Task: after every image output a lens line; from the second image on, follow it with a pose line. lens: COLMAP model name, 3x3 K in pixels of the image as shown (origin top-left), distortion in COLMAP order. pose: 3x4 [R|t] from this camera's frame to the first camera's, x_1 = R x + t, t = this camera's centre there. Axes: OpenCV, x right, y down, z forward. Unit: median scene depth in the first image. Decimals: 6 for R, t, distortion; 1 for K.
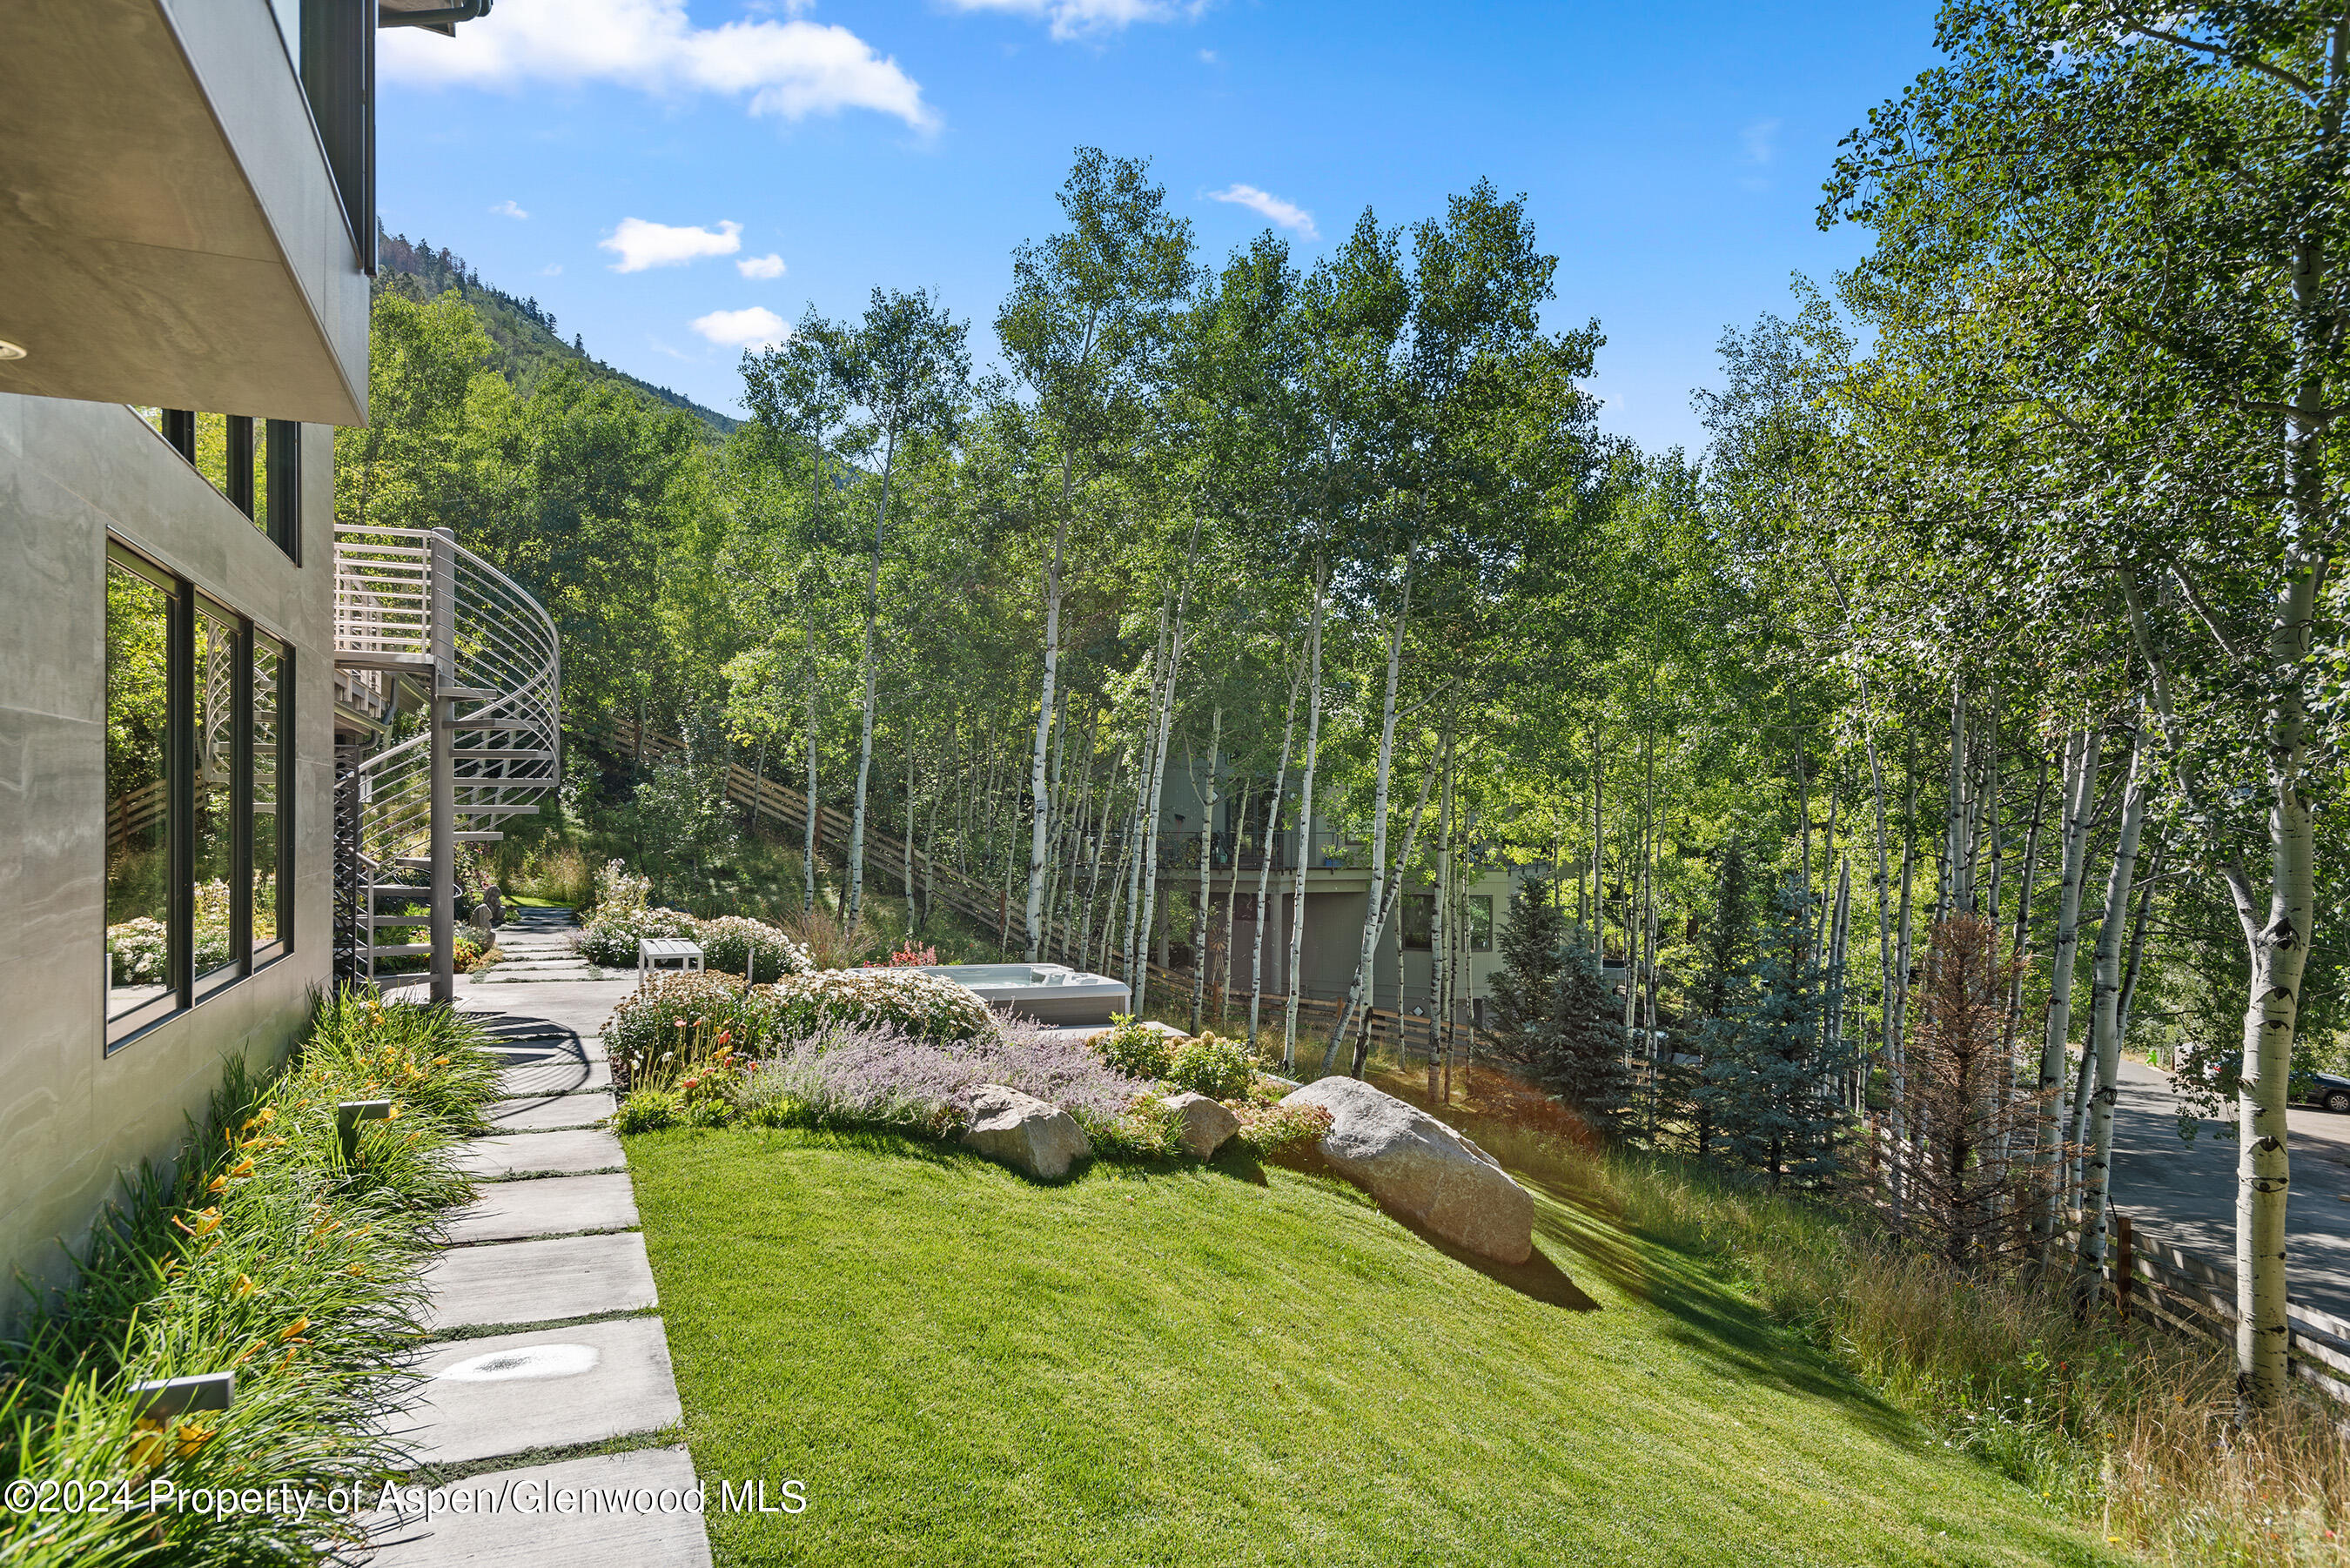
lens RADIAL K [[1499.2, 0, 1173.0], [0, 1499.2, 796.0], [0, 0, 1]] dist [0.003444, 0.000529]
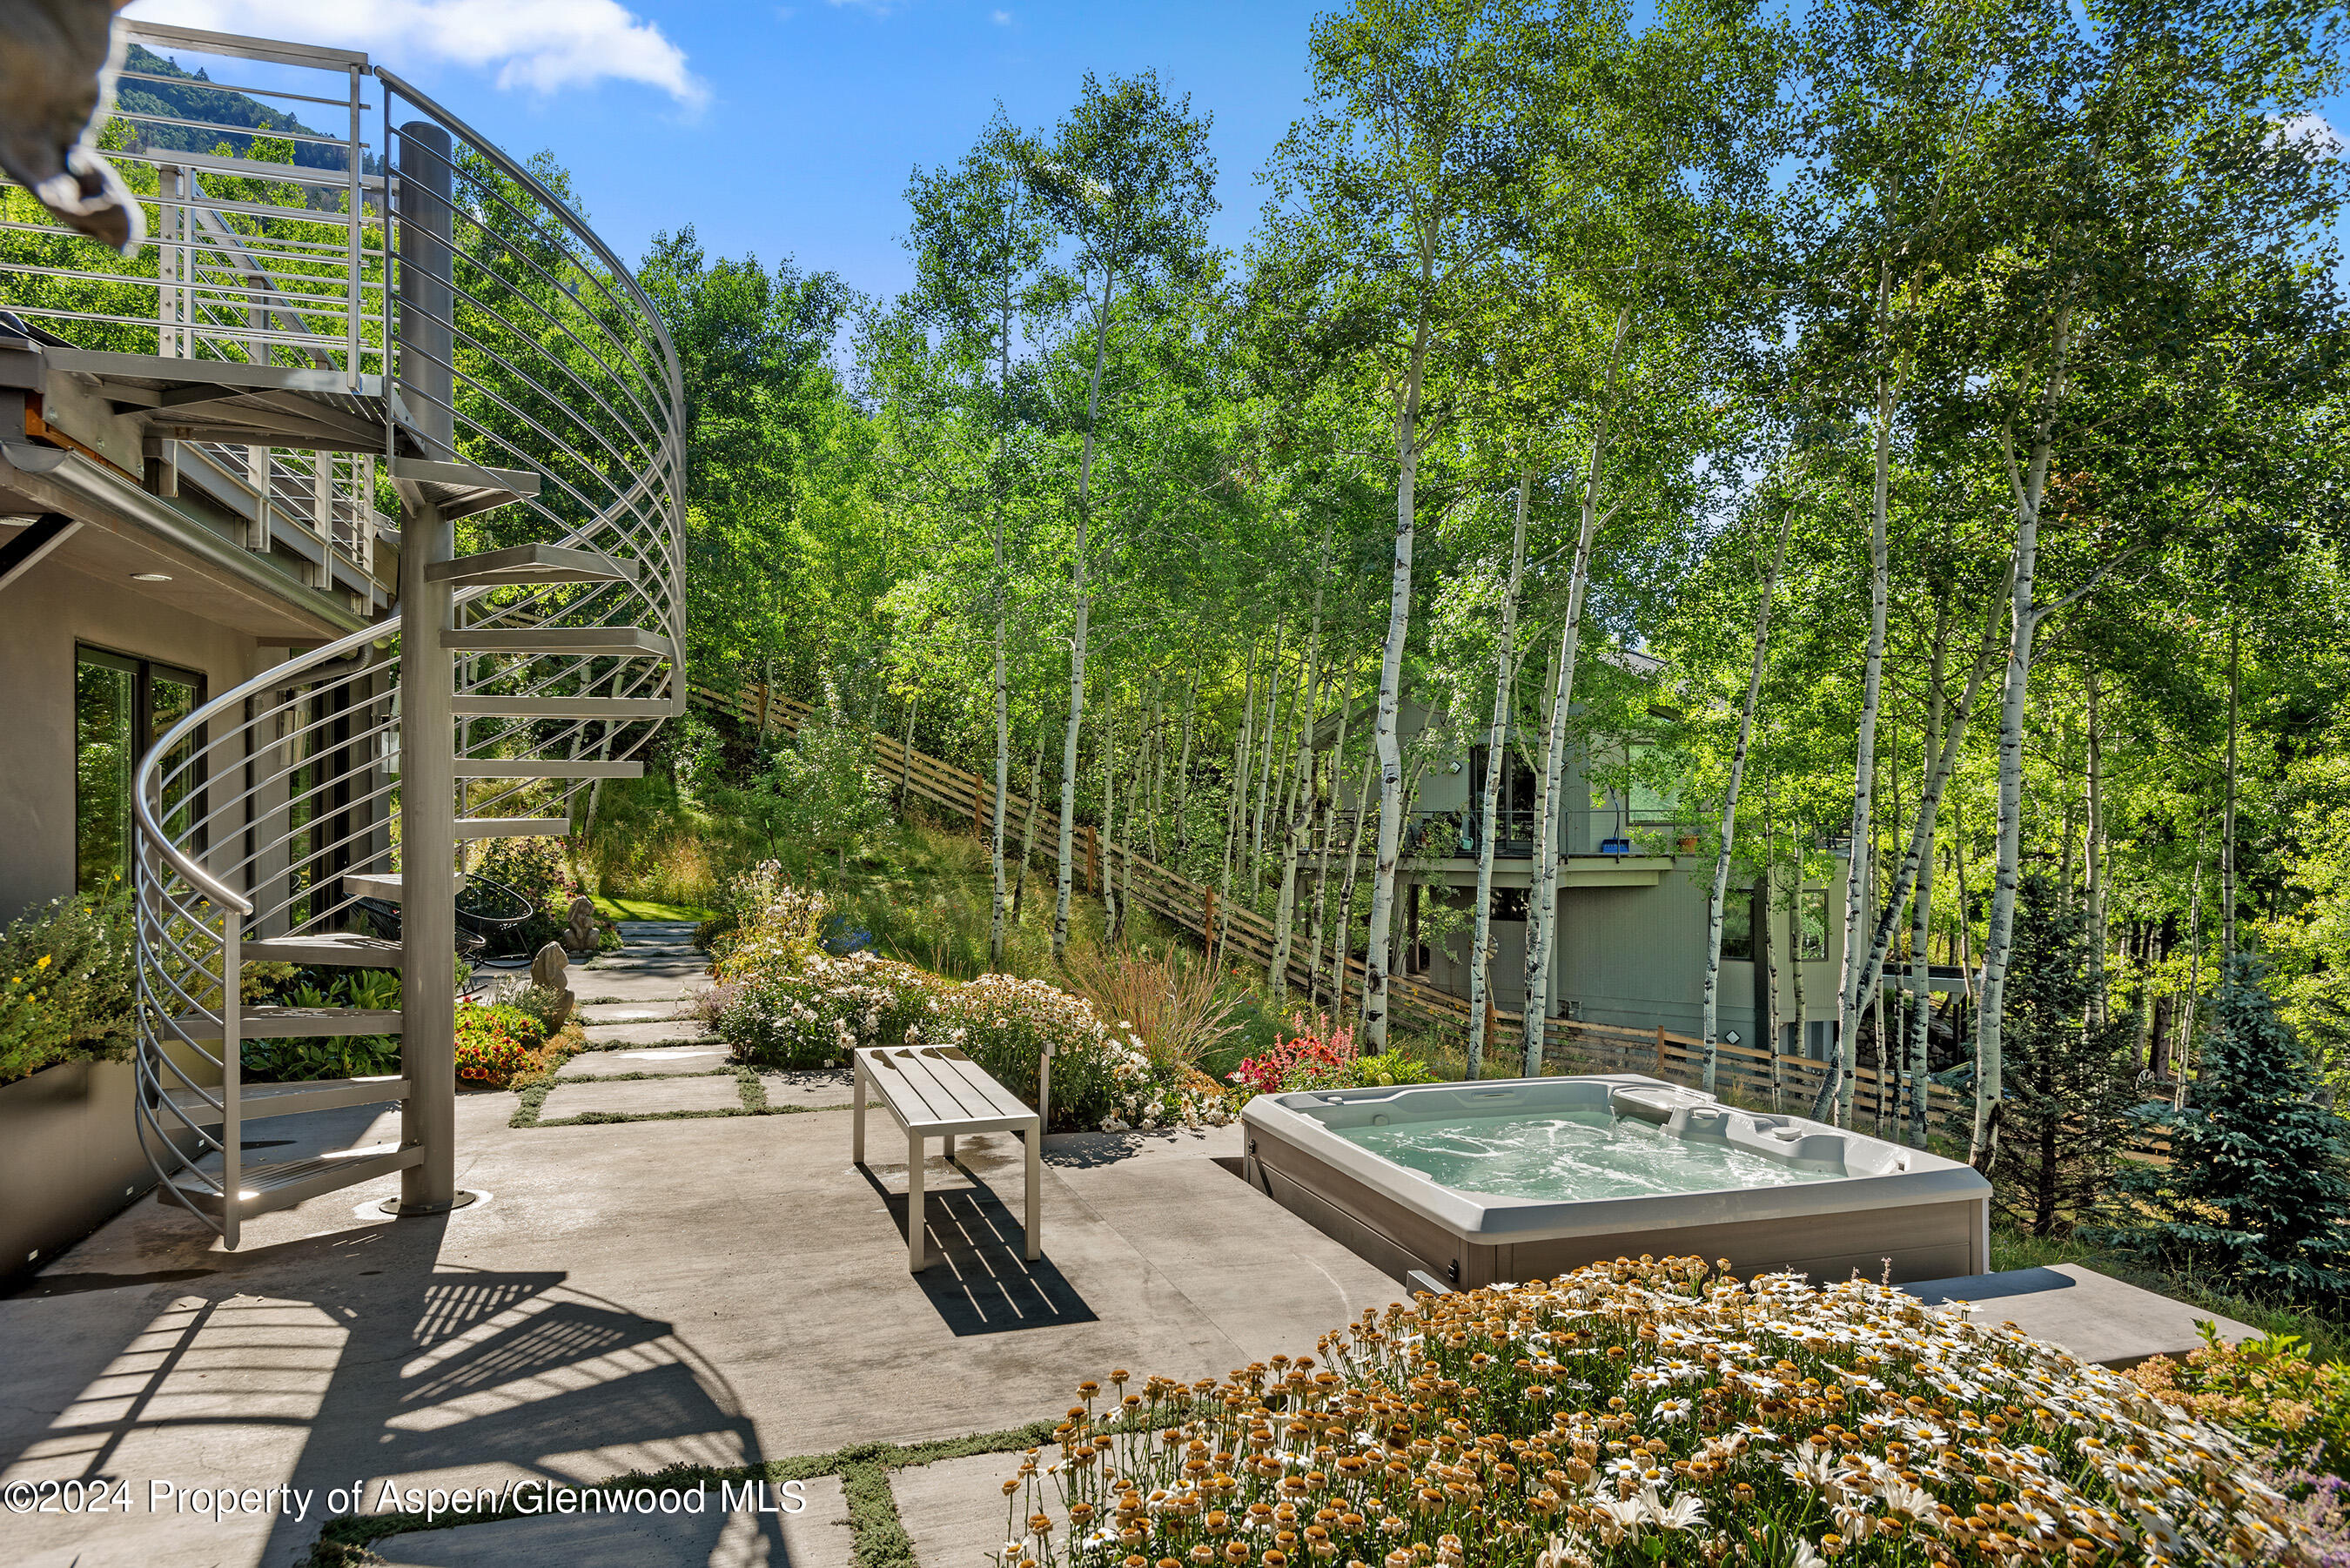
lens RADIAL K [[1580.7, 0, 1178.7], [0, 1580.7, 783.9], [0, 0, 1]] dist [-0.006539, -0.001150]
pose [[0.996950, -0.006504, -0.077770, -0.094696], [0.006937, 0.999962, 0.005298, 0.005423], [0.077733, -0.005822, 0.996957, 0.227603]]
